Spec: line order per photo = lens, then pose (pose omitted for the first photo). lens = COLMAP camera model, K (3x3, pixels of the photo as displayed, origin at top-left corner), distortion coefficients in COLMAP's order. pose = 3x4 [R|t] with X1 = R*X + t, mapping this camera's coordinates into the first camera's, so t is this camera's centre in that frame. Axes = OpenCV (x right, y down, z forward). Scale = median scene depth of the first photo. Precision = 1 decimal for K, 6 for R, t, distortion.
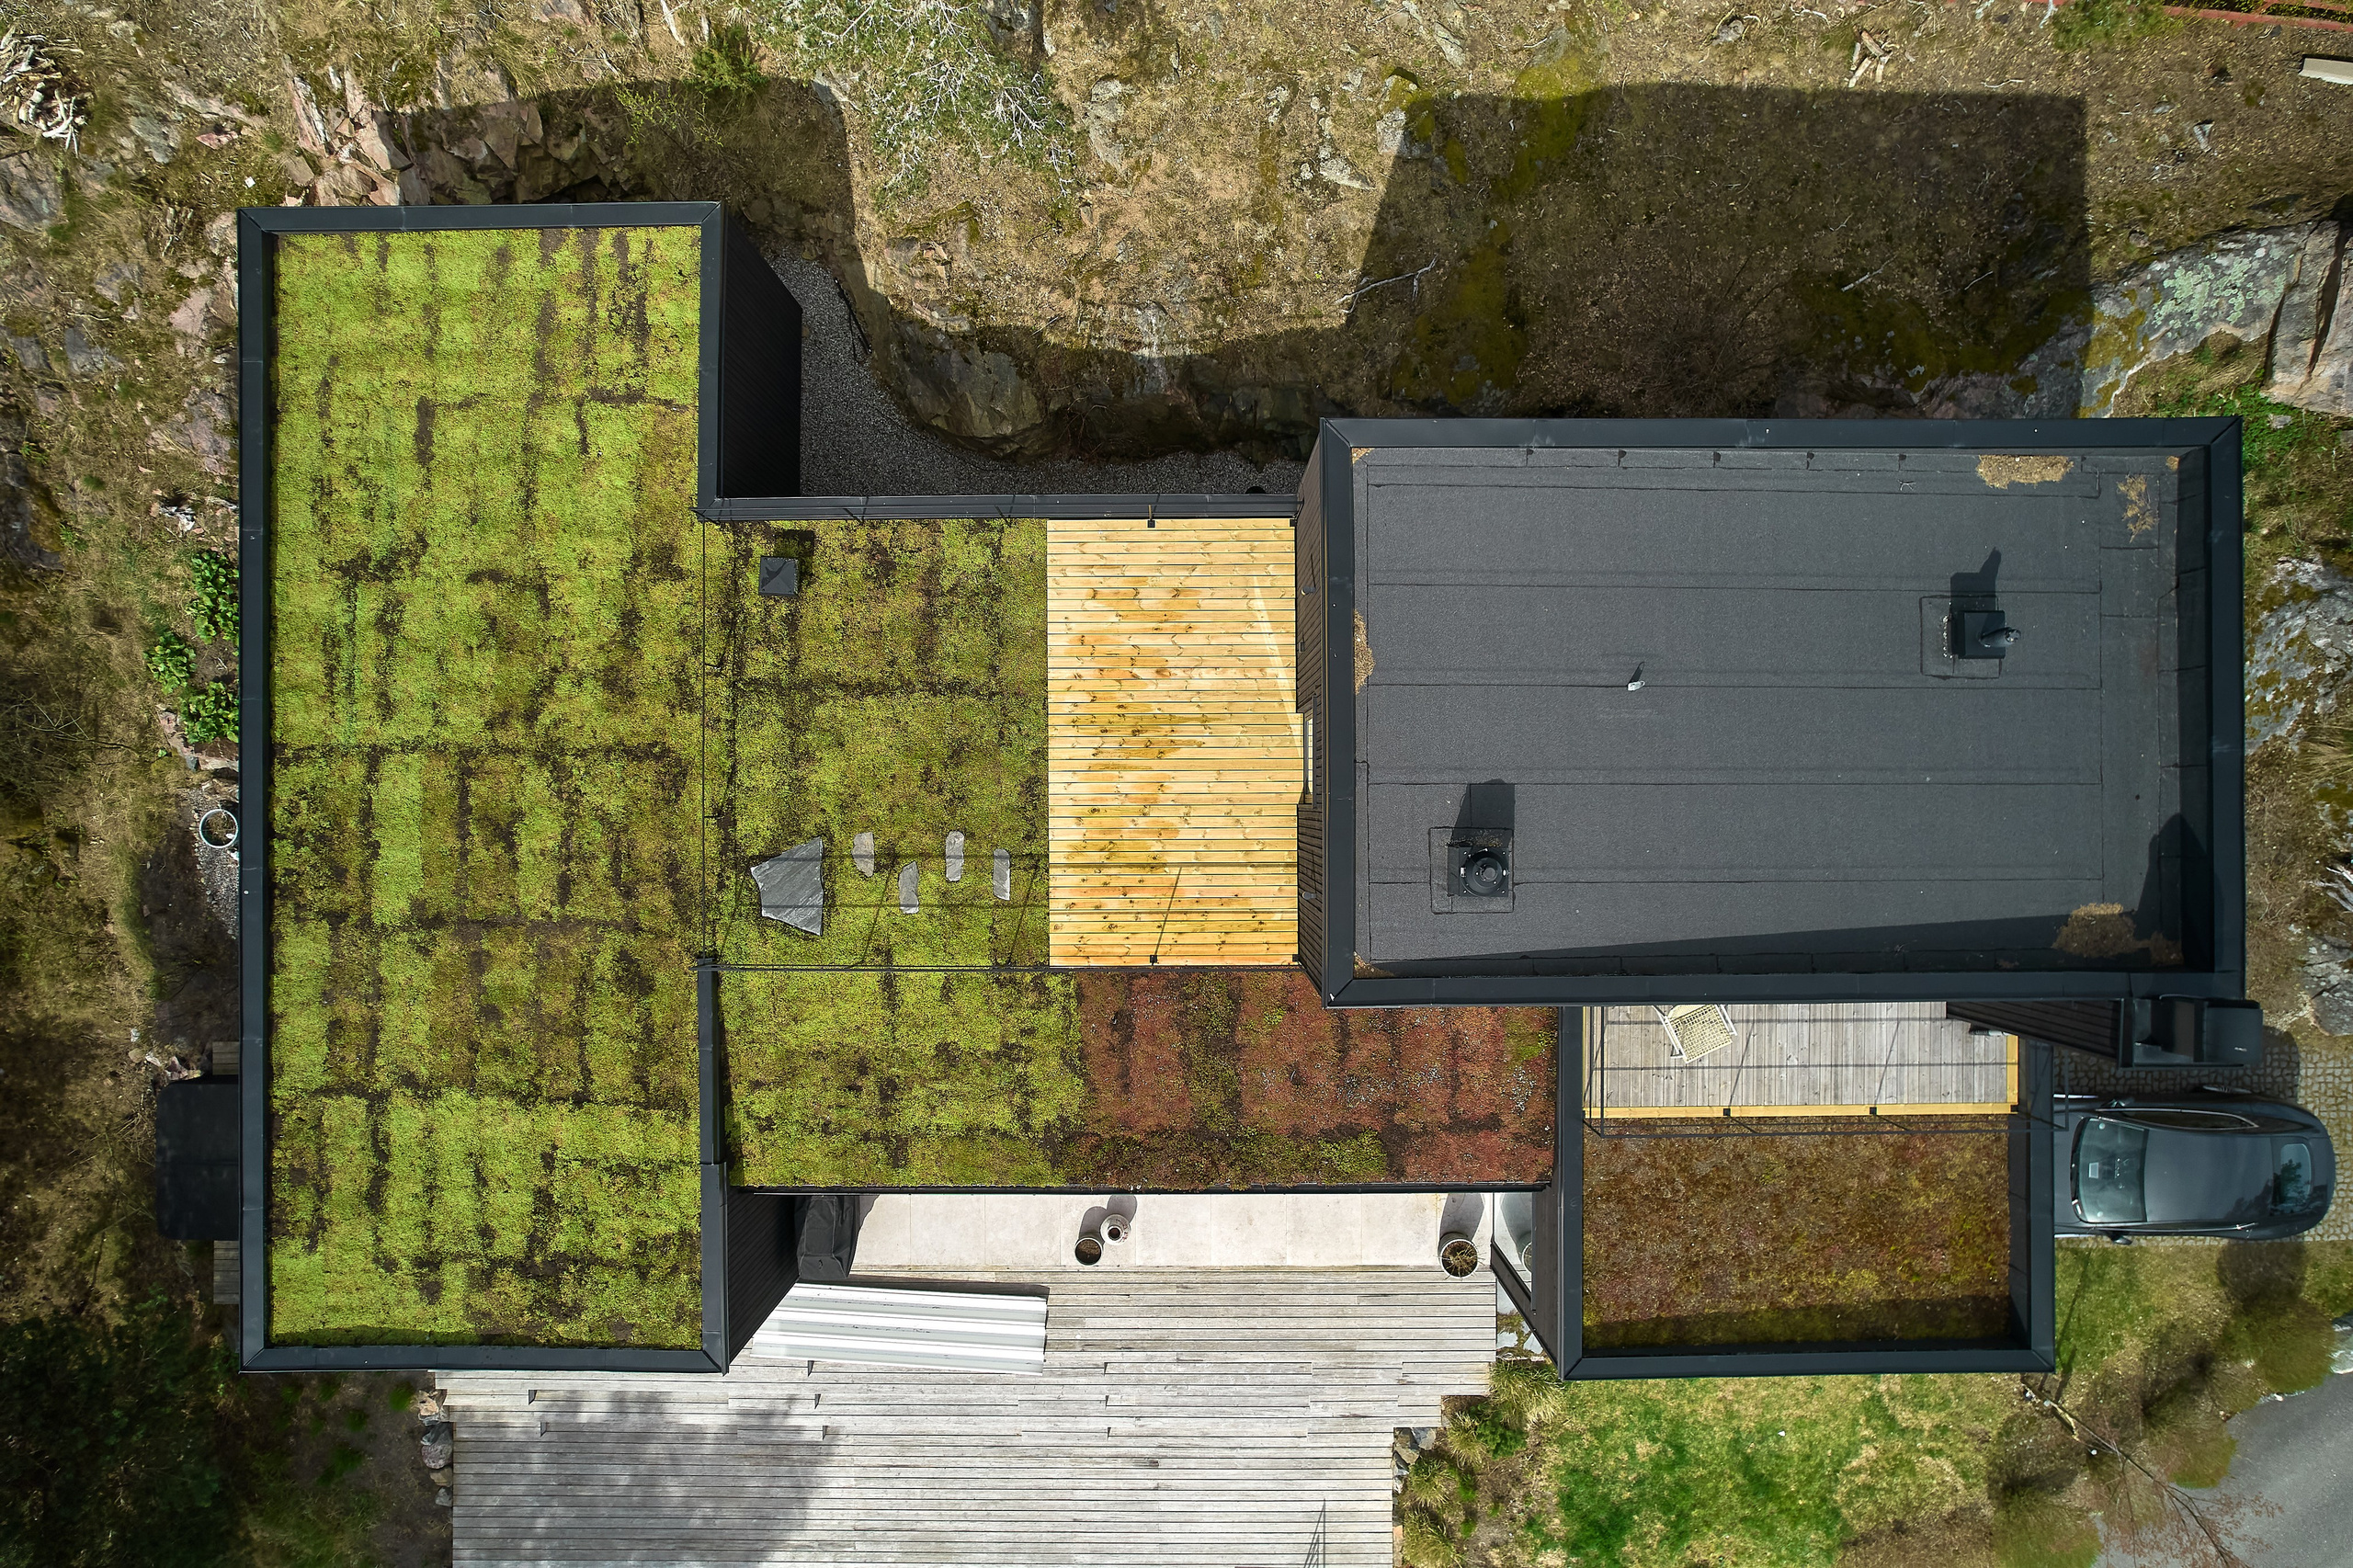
lens RADIAL K [[1507.7, 0, 1176.5], [0, 1507.7, 784.0], [0, 0, 1]] dist [-0.079019, 0.076136]
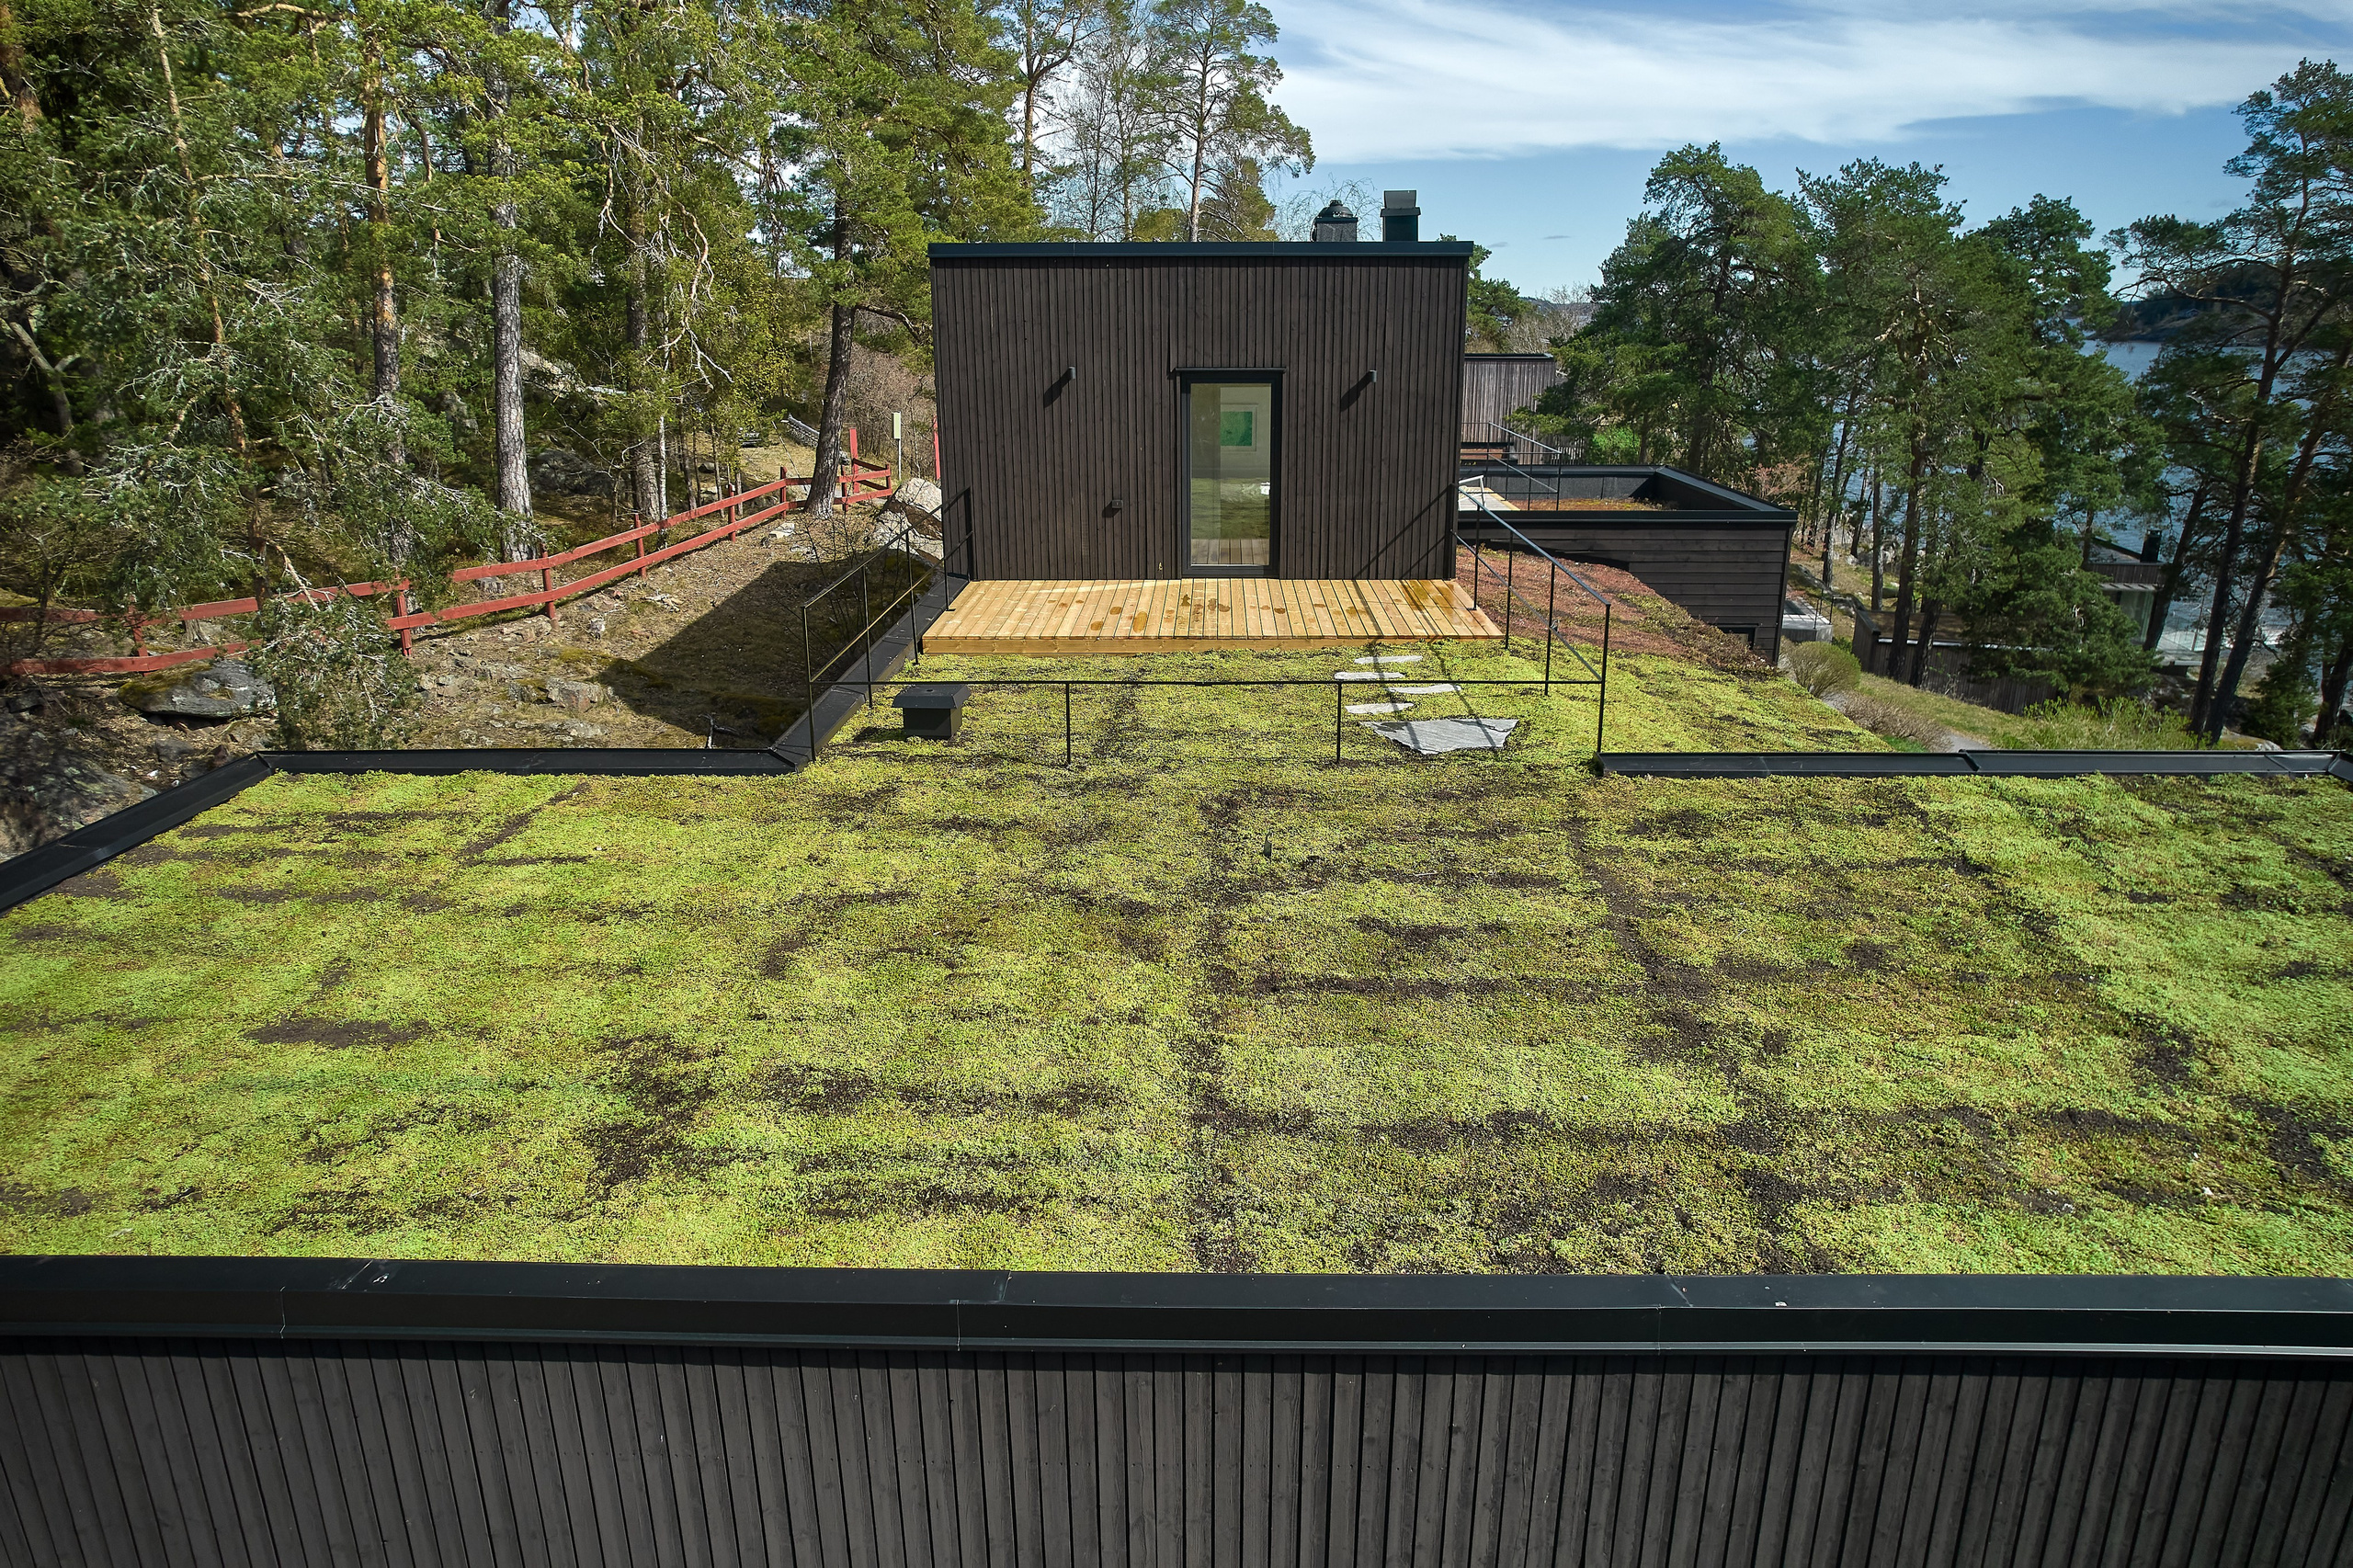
lens RADIAL K [[1507.7, 0, 1176.5], [0, 1507.7, 784.0], [0, 0, 1]] dist [-0.079019, 0.076136]
pose [[0.032123, -0.296943, 0.954355, -0.836193], [0.999473, 0.014061, -0.029266, -0.021492], [-0.004728, 0.954792, 0.297238, 0.835561]]
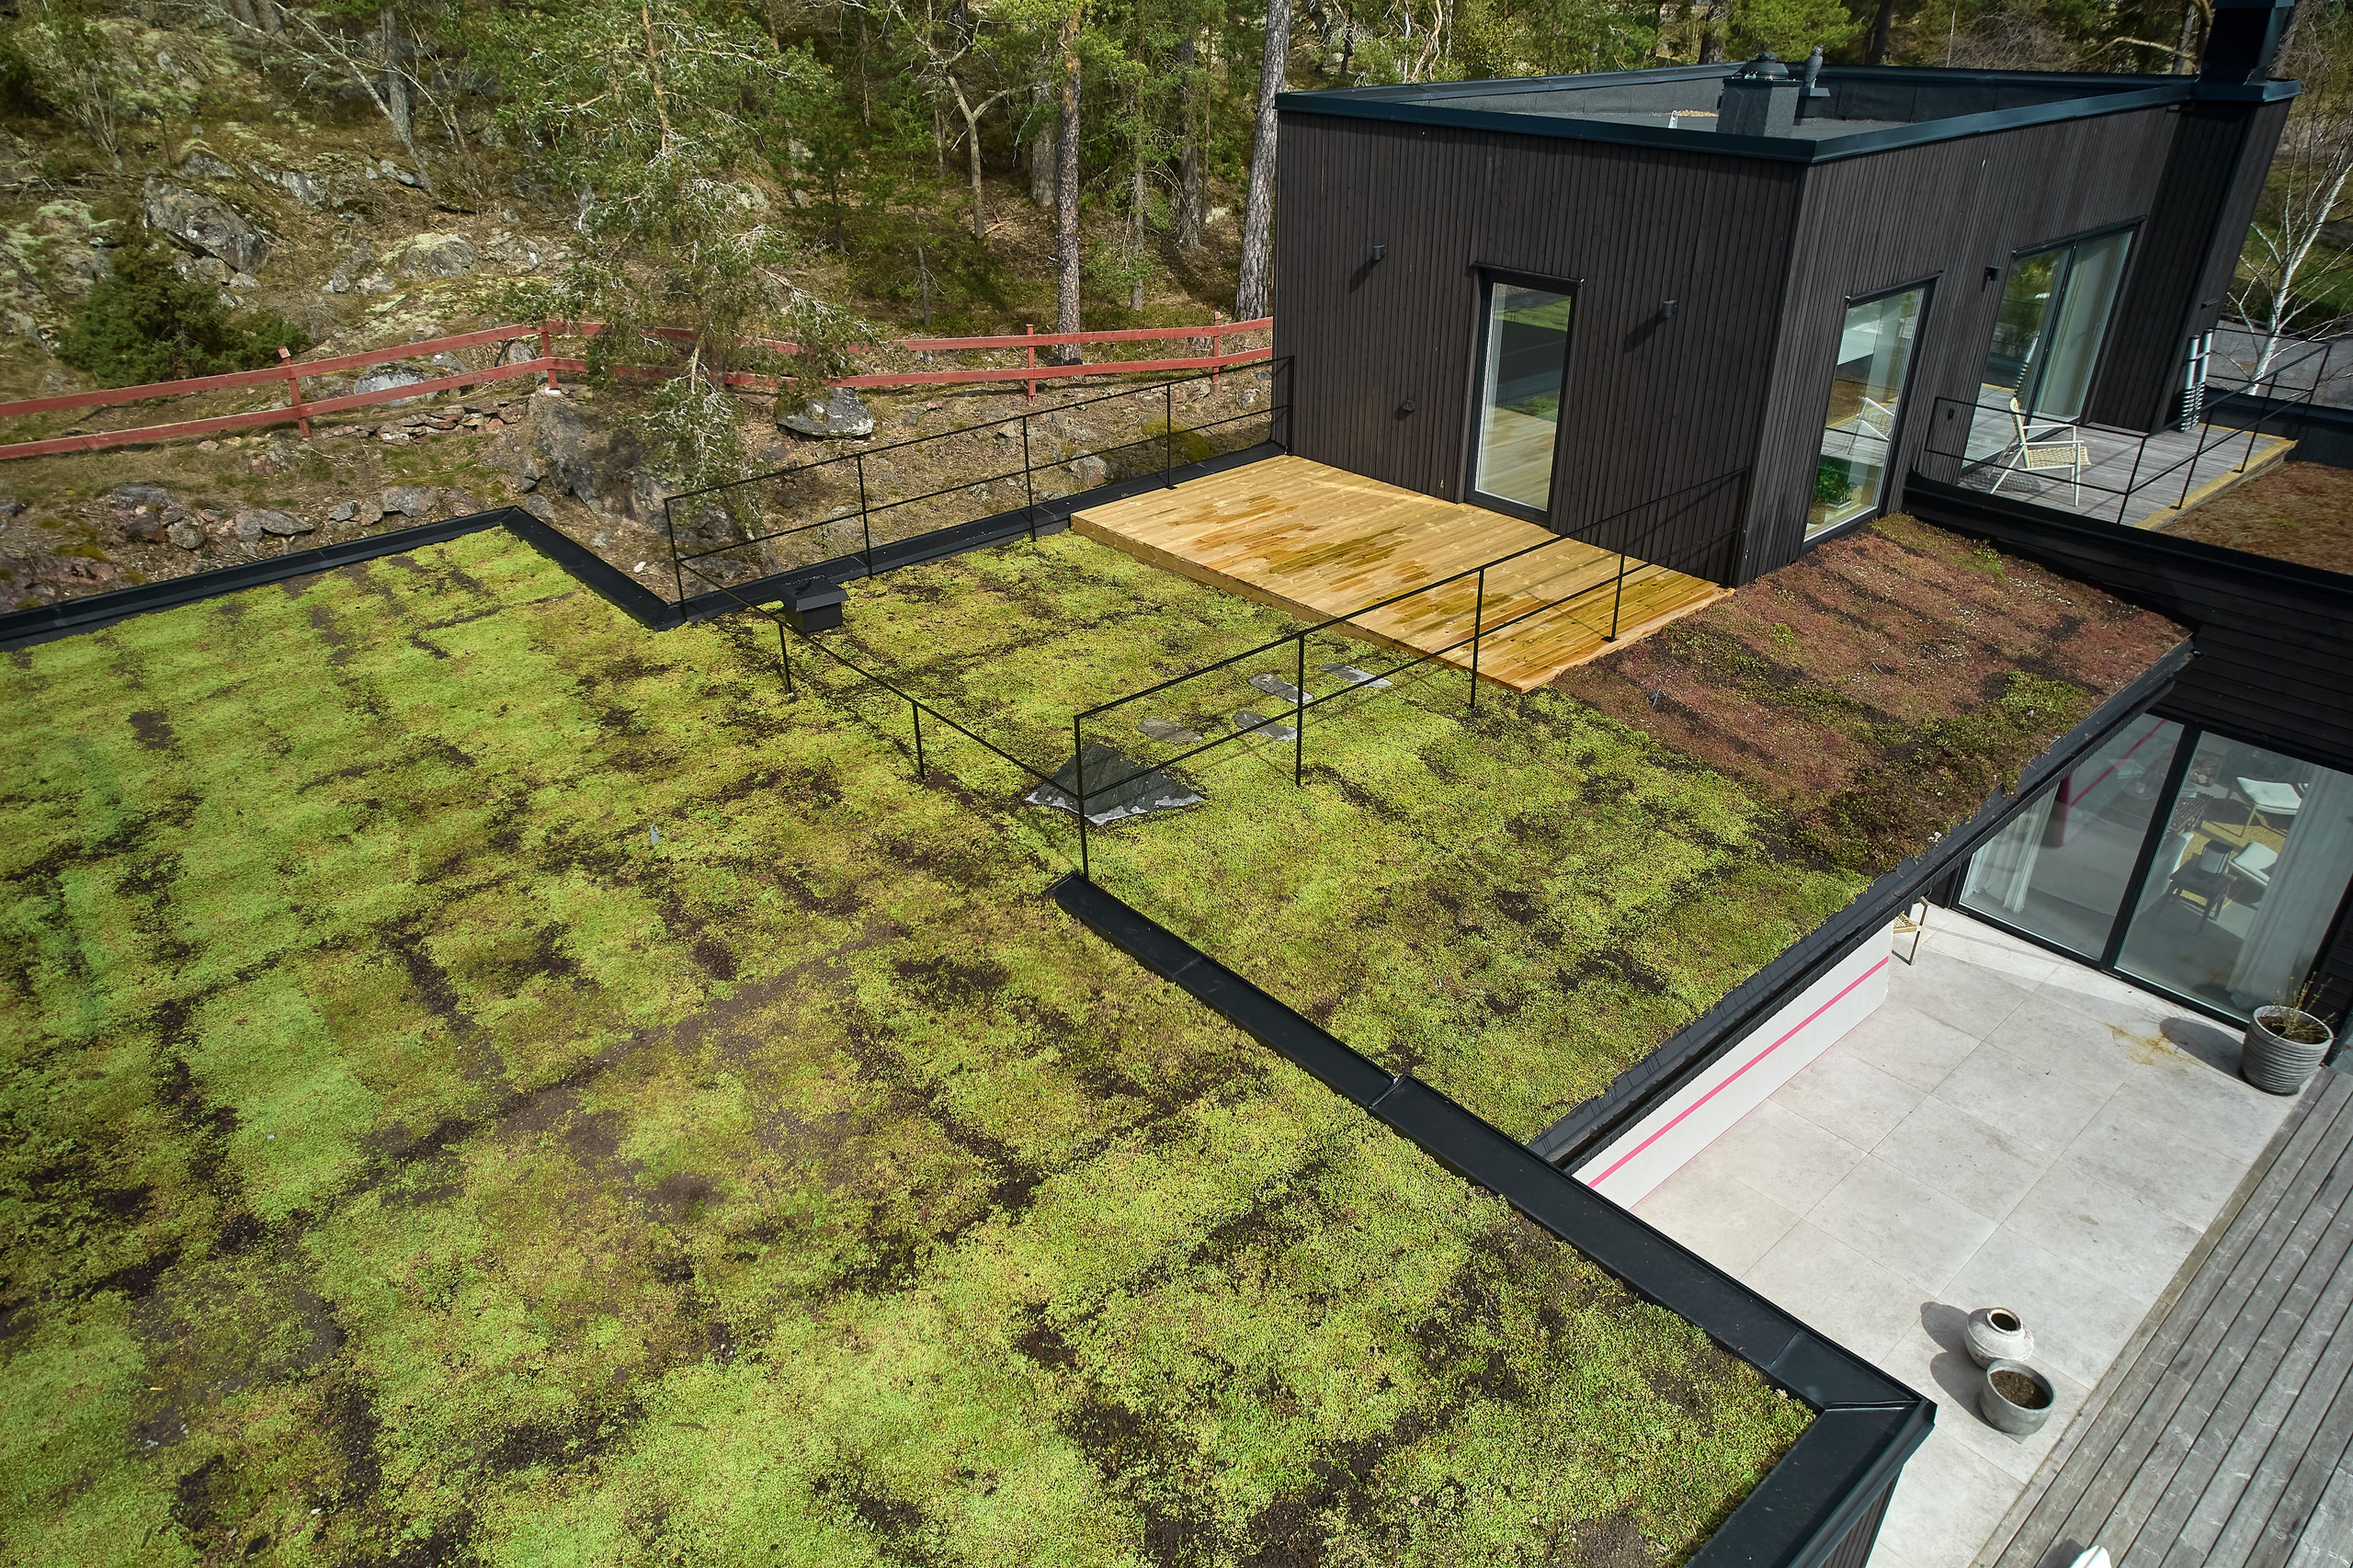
lens RADIAL K [[1507.7, 0, 1176.5], [0, 1507.7, 784.0], [0, 0, 1]] dist [-0.079019, 0.076136]
pose [[0.754637, -0.317233, 0.574358, -0.548159], [0.656136, 0.368758, -0.658409, 0.441839], [-0.002930, 0.873717, 0.486426, 0.728897]]
